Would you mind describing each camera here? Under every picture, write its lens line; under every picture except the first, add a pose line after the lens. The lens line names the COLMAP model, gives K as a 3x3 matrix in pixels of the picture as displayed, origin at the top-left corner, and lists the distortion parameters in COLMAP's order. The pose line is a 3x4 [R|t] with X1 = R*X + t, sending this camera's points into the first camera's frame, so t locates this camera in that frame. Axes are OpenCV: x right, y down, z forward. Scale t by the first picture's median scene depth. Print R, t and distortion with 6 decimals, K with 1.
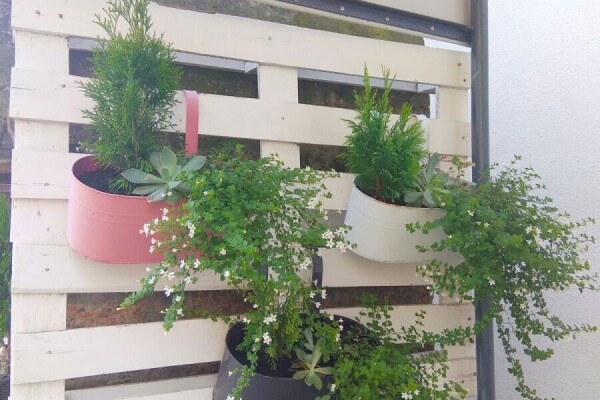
lens RADIAL K [[592.3, 0, 291.3], [0, 592.3, 219.6], [0, 0, 1]] dist [0.115293, -0.184766]
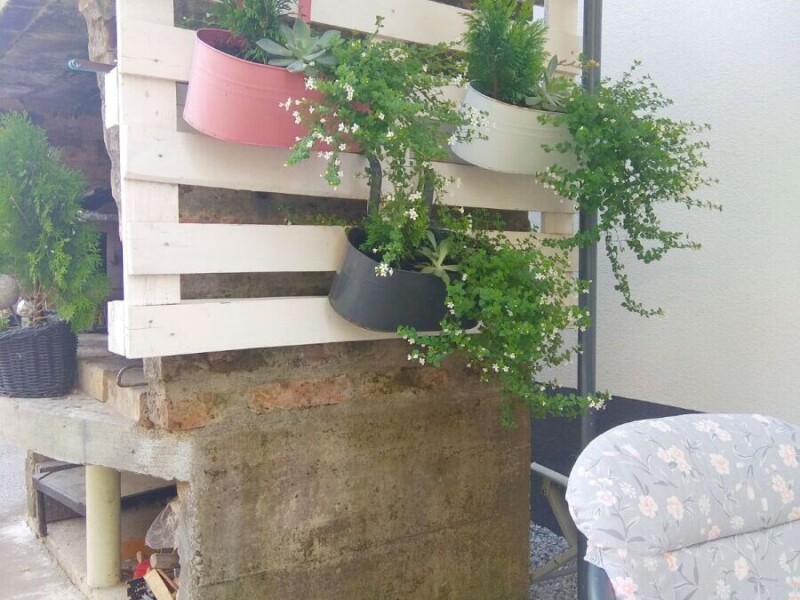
lens RADIAL K [[752.7, 0, 400.0], [0, 752.7, 300.0], [0, 0, 1]] dist [0.061982, -0.002642]
pose [[0.990549, -0.004548, 0.137081, -0.179468], [-0.010408, 0.994076, 0.108191, 0.155014], [-0.136761, -0.108595, 0.984634, -0.203569]]
